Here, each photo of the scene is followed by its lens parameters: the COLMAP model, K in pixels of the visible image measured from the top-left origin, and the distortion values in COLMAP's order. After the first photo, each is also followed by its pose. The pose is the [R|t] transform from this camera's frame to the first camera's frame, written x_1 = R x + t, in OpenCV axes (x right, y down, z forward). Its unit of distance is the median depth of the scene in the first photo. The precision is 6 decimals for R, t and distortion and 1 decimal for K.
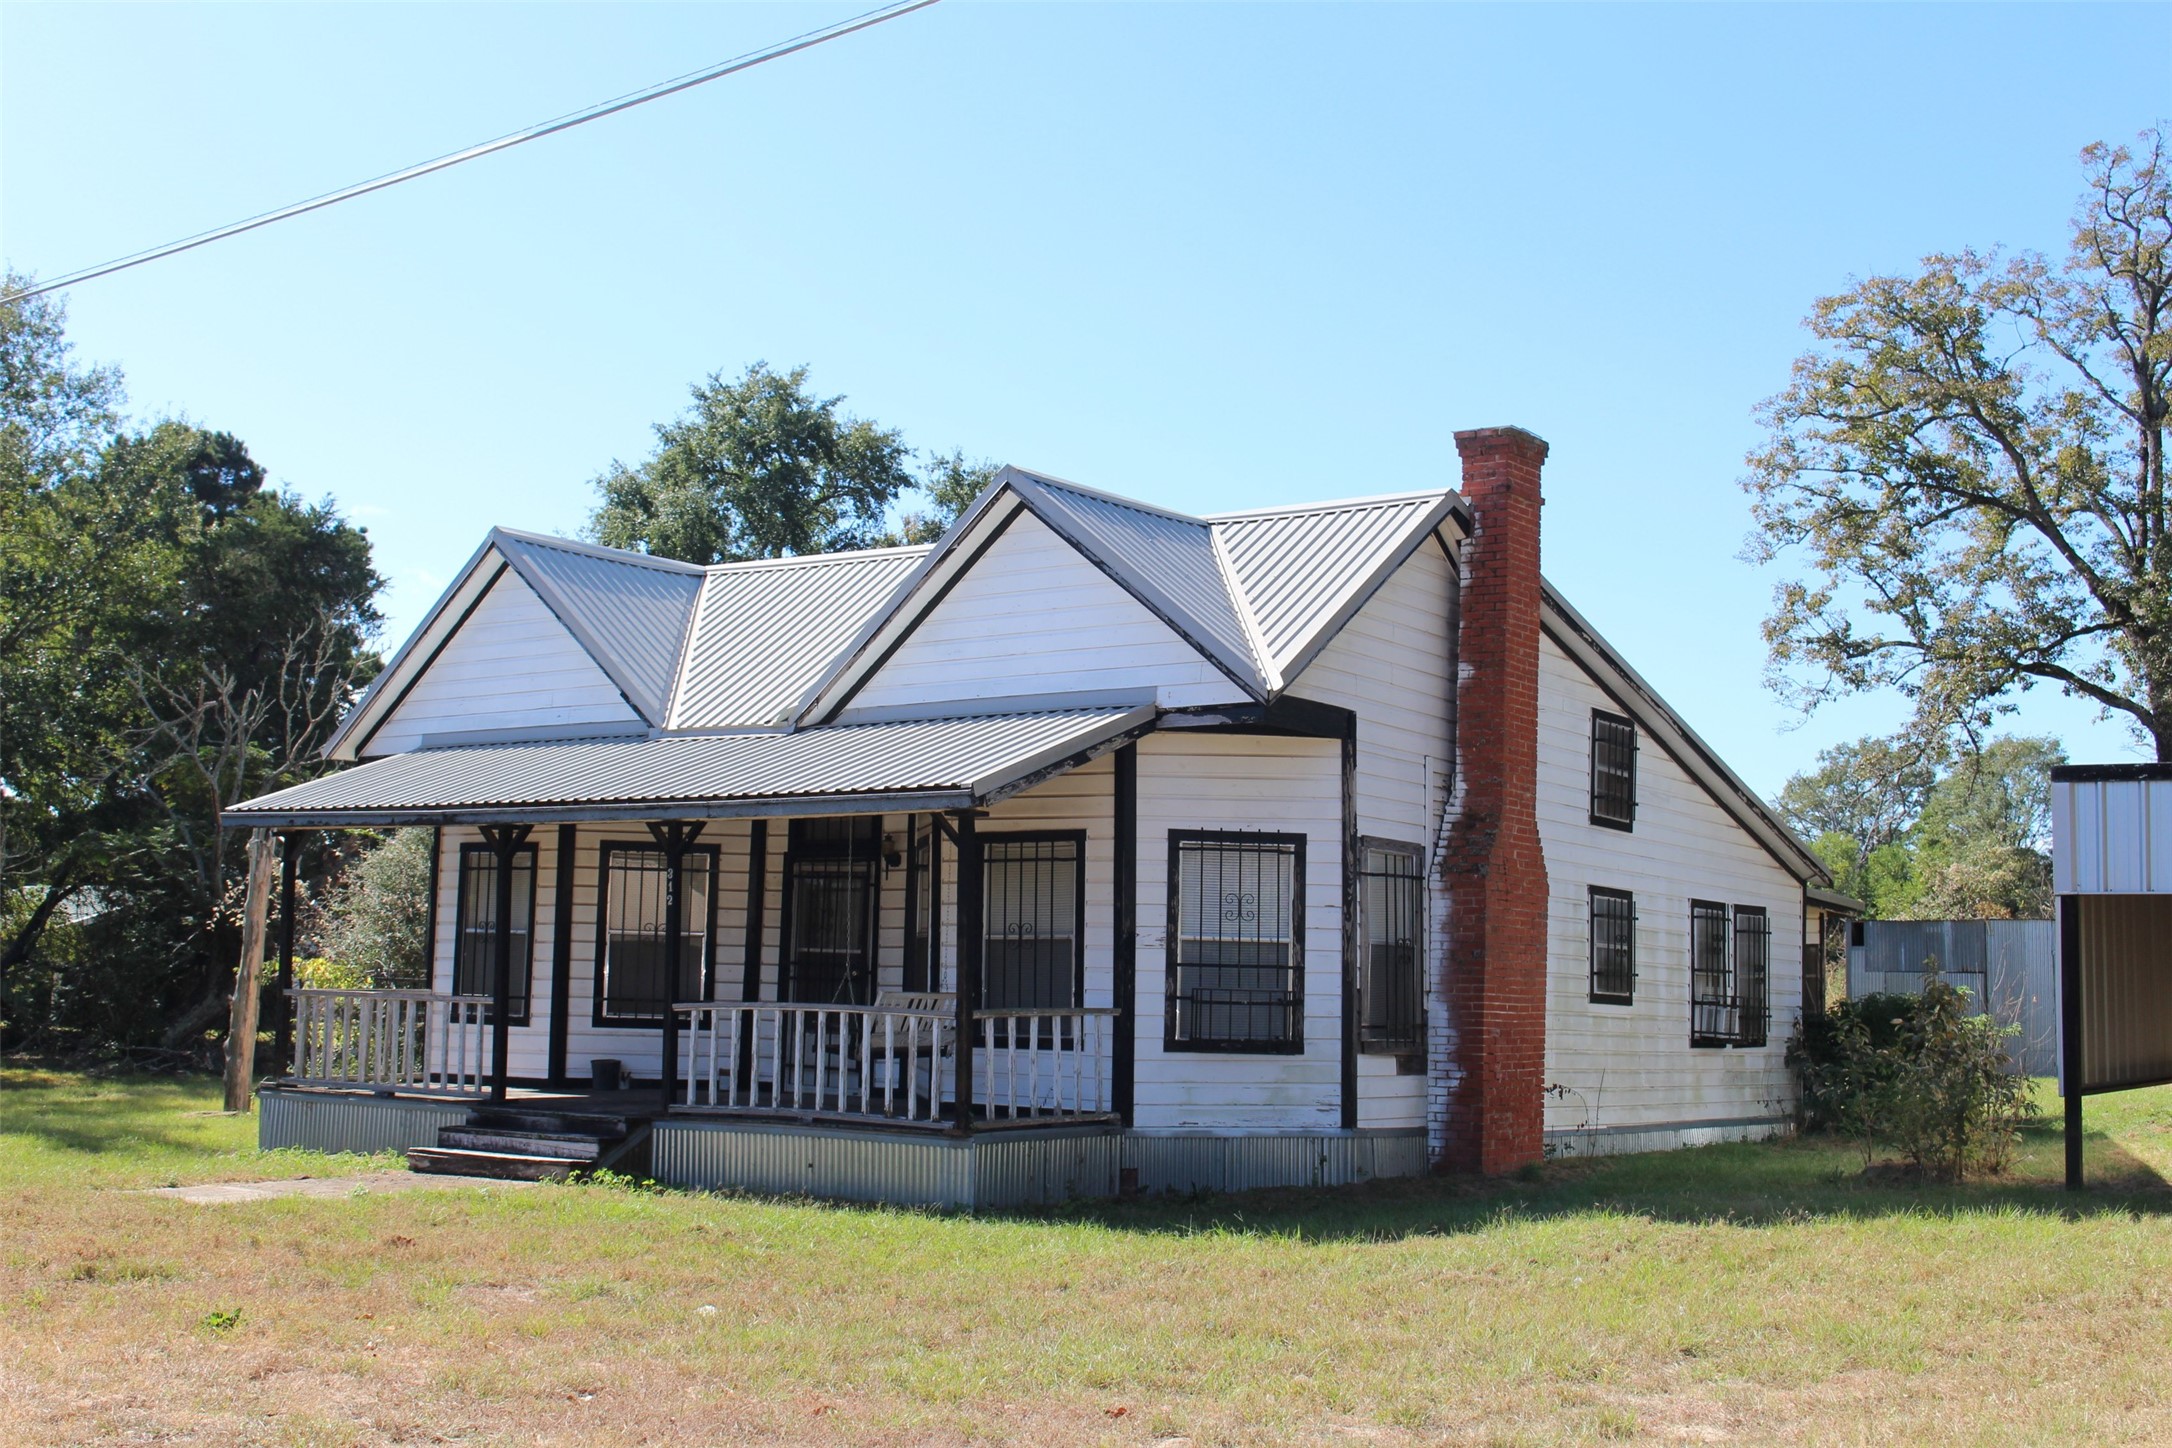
lens RADIAL K [[2431.2, 0, 1086.0], [0, 2431.2, 724.0], [0, 0, 1]] dist [-0.124300, 0.134286]
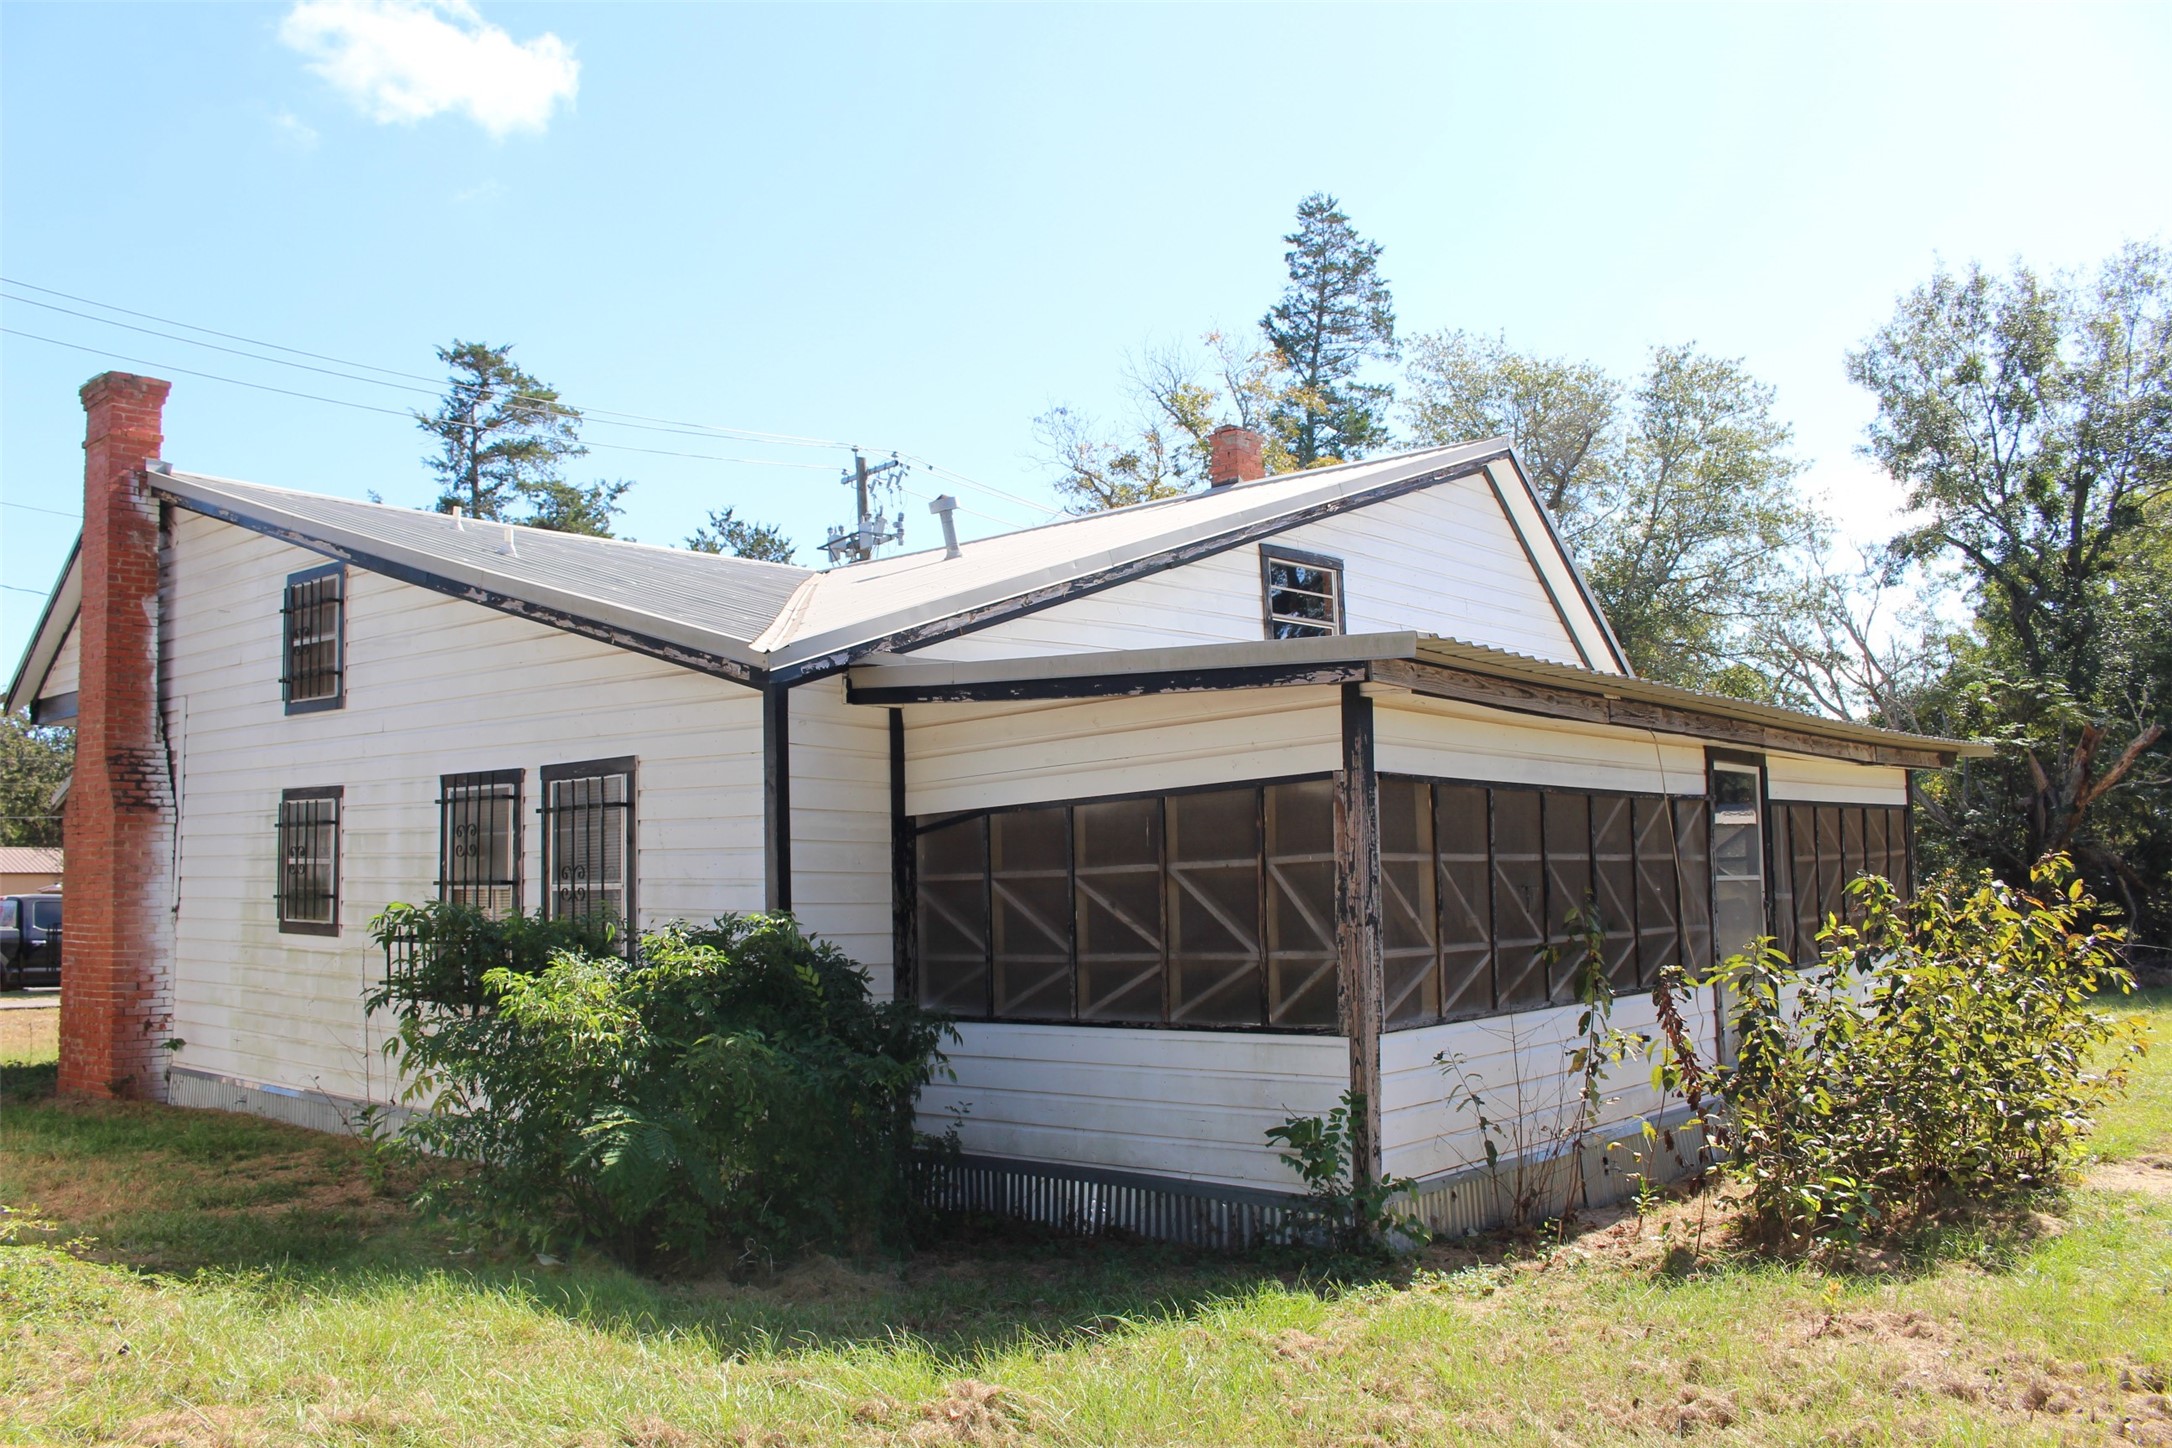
lens RADIAL K [[1782.3, 0, 1054.6], [0, 1782.3, 724.3], [0, 0, 1]] dist [-0.164994, 0.138157]
pose [[-0.087745, -0.113830, -0.989618, 0.769174], [0.124629, 0.984389, -0.124279, 0.150332], [0.988316, -0.134240, -0.072189, 1.301511]]
